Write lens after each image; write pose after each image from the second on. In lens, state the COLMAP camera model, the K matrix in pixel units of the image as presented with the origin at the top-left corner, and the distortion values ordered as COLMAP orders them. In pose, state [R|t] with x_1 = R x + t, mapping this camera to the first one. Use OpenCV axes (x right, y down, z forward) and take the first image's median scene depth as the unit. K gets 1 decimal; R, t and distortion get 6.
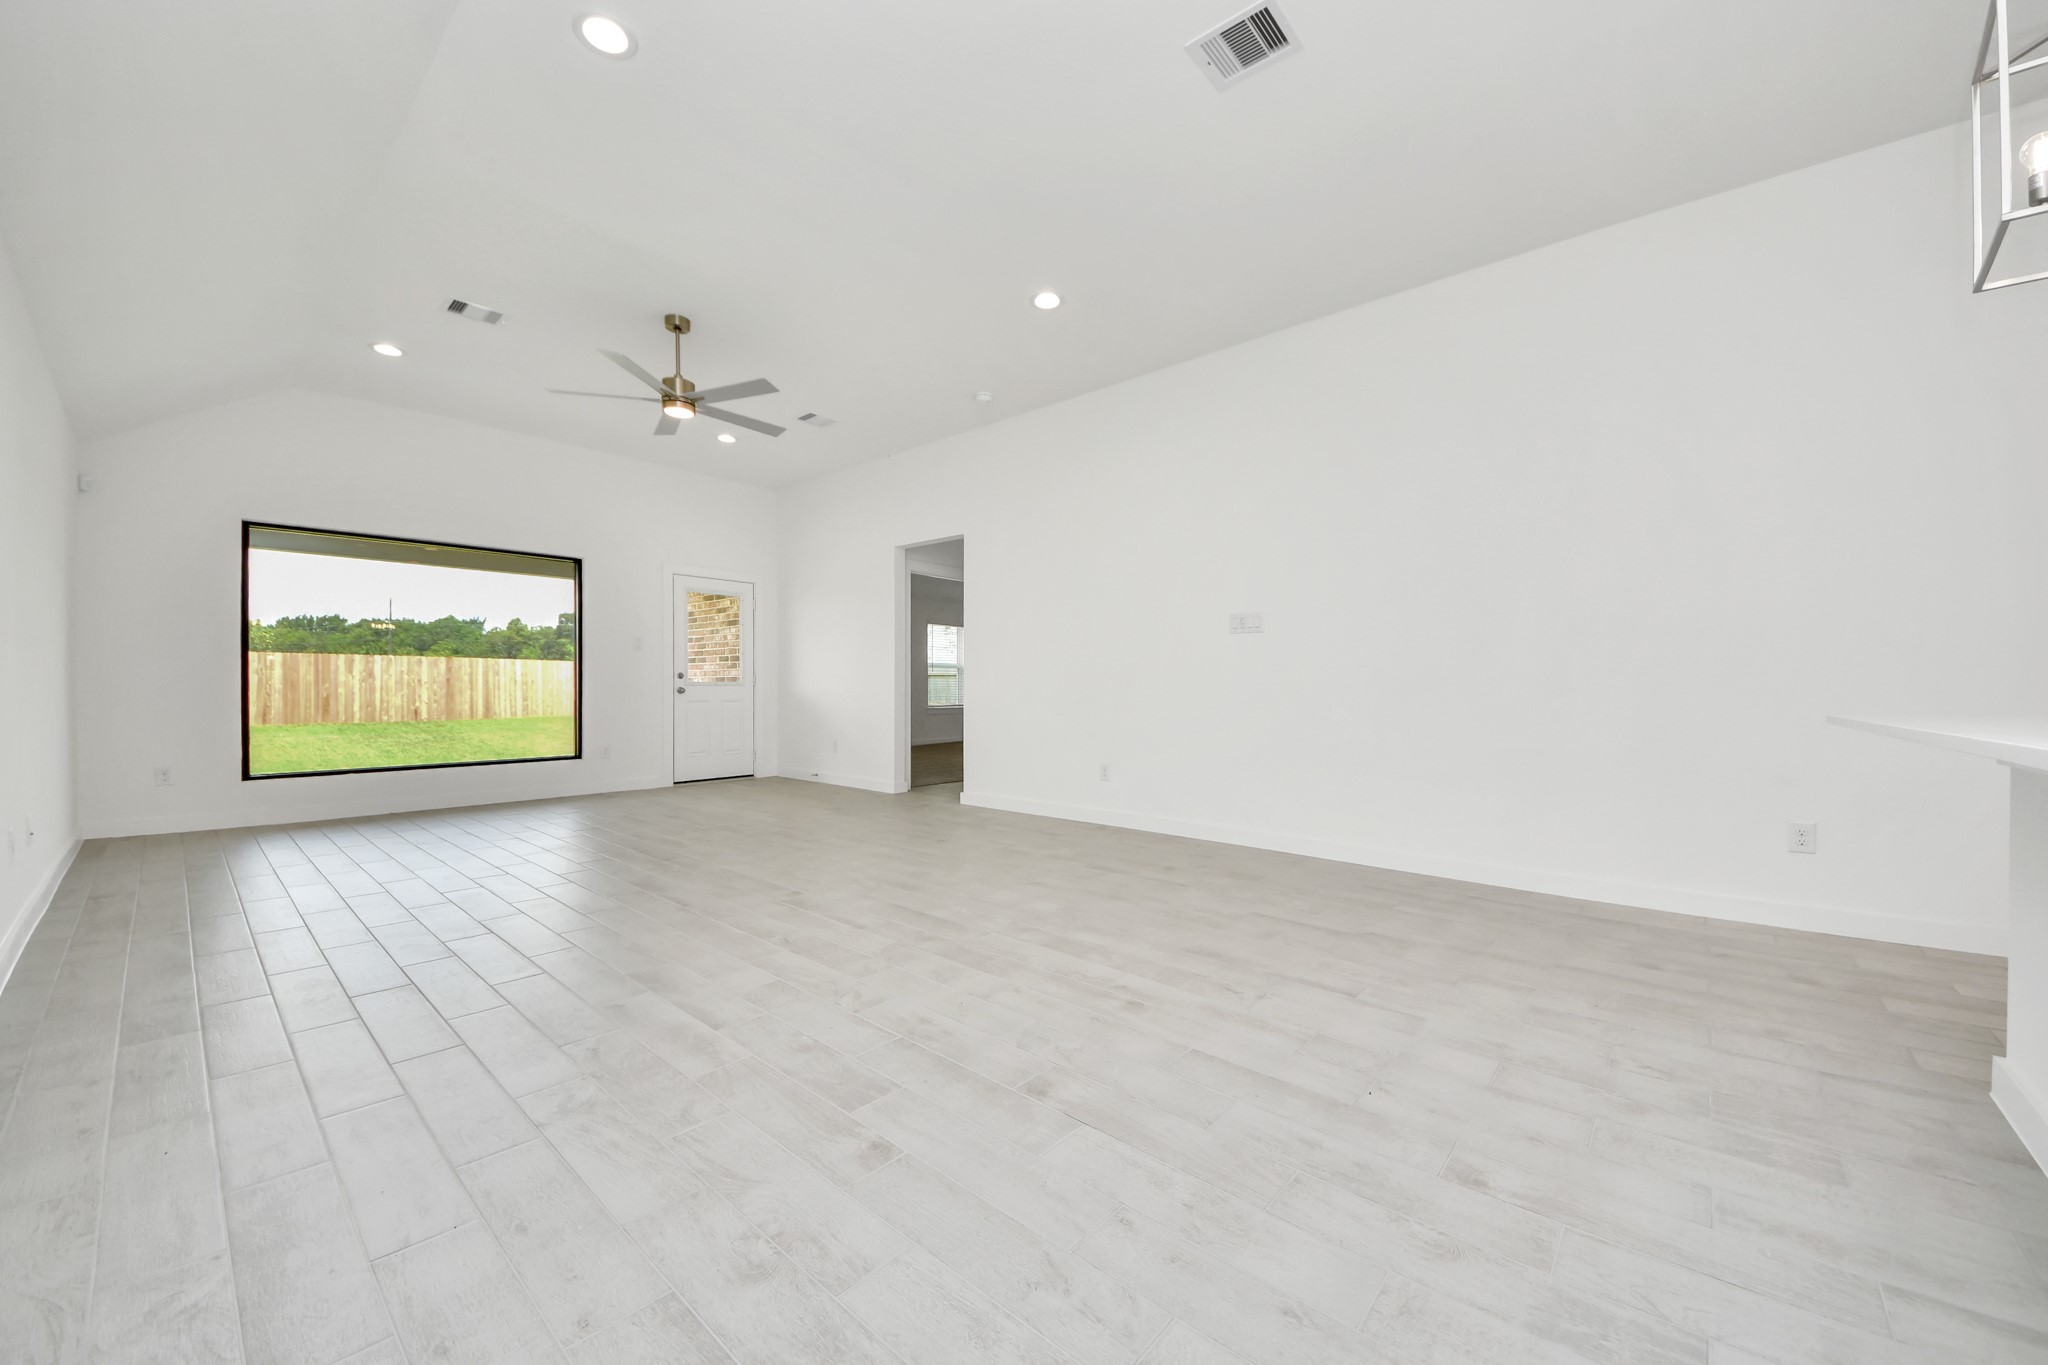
lens RADIAL K [[736.9, 0, 1026.6], [0, 736.9, 688.9], [0, 0, 1]] dist [-0.000260, -0.005091]
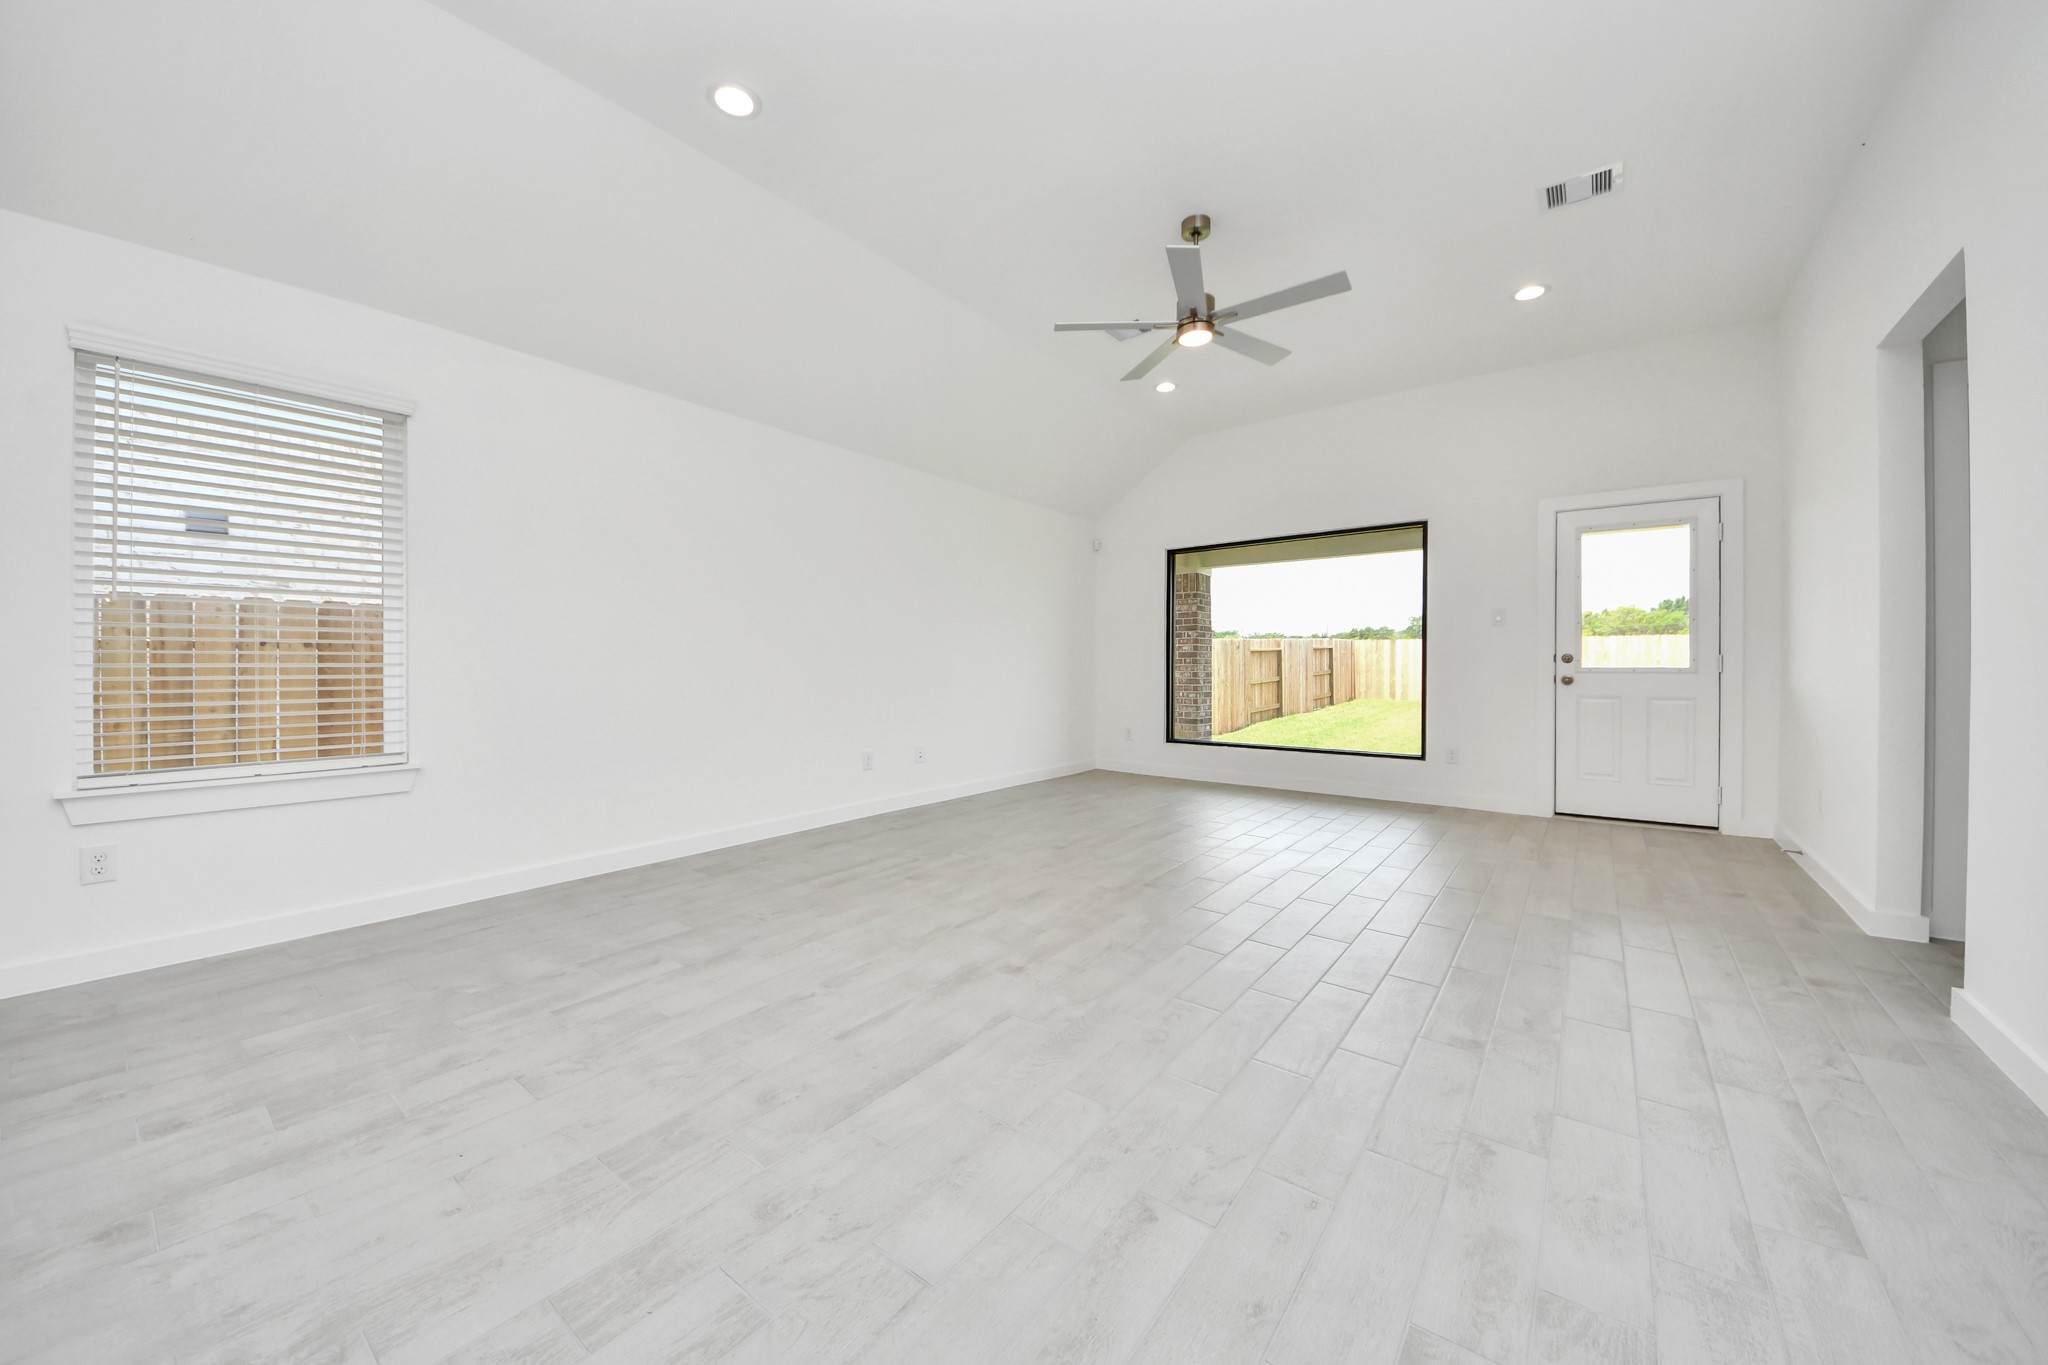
lens RADIAL K [[747.6, 0, 1040.6], [0, 747.6, 667.7], [0, 0, 1]] dist [0.023661, -0.016386]
pose [[0.059565, 0.002202, -0.998222, 0.125547], [-0.002423, 0.999995, 0.002061, -0.006210], [0.998221, 0.002295, 0.059570, 0.292672]]
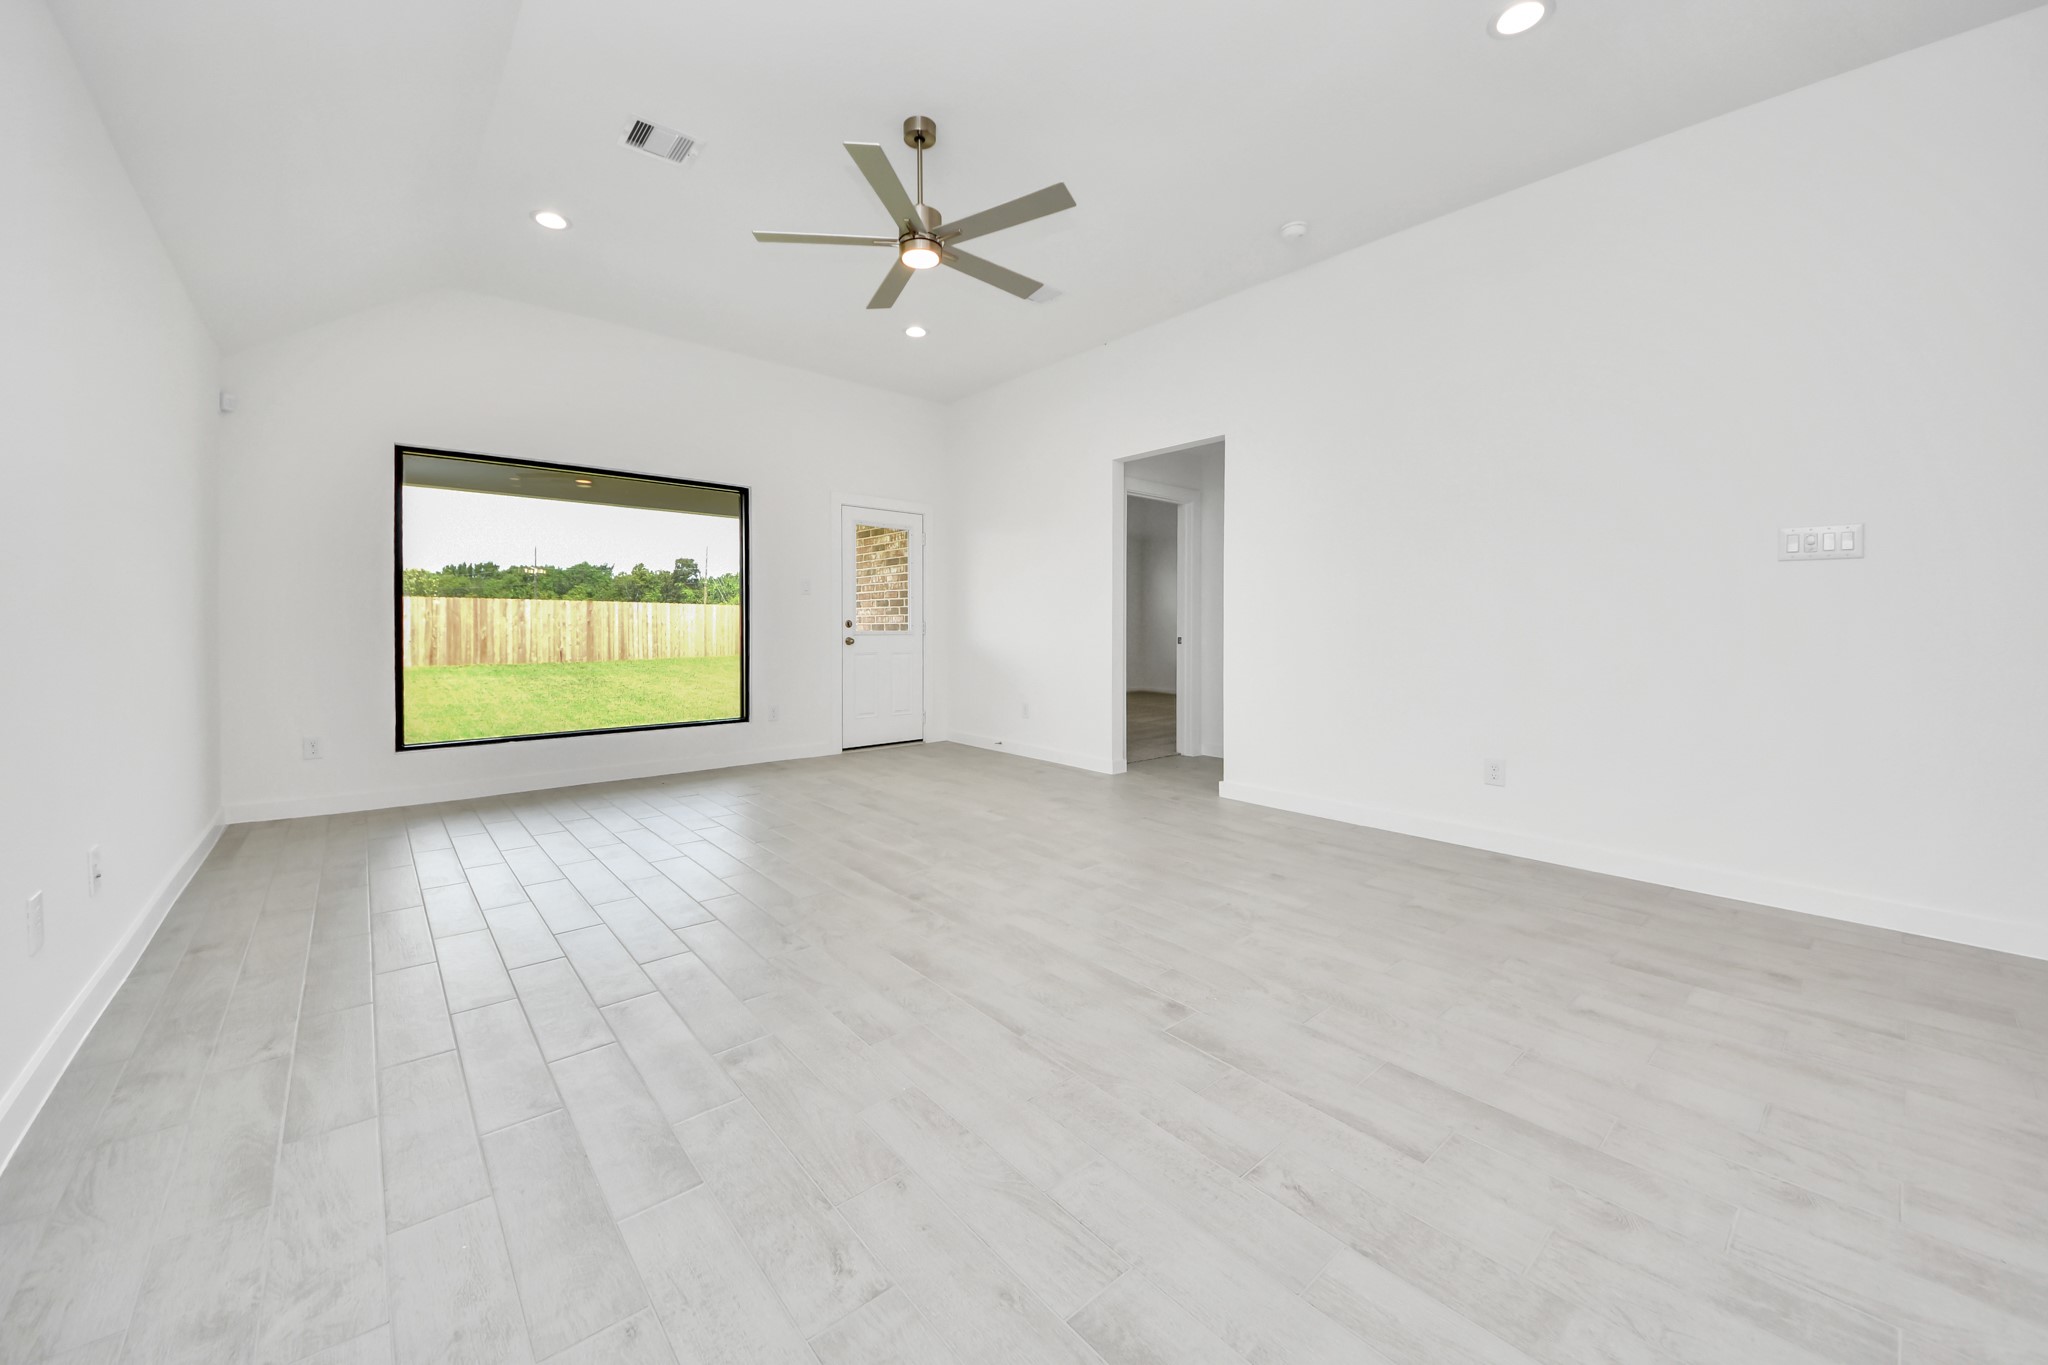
lens RADIAL K [[738.0, 0, 970.0], [0, 738.0, 636.4], [0, 0, 1]] dist [0.010944, -0.000192]
pose [[0.983492, 0.004844, -0.180889, -0.110983], [-0.003089, 0.999945, 0.009978, -0.007757], [0.180927, -0.009255, 0.983453, 0.115890]]
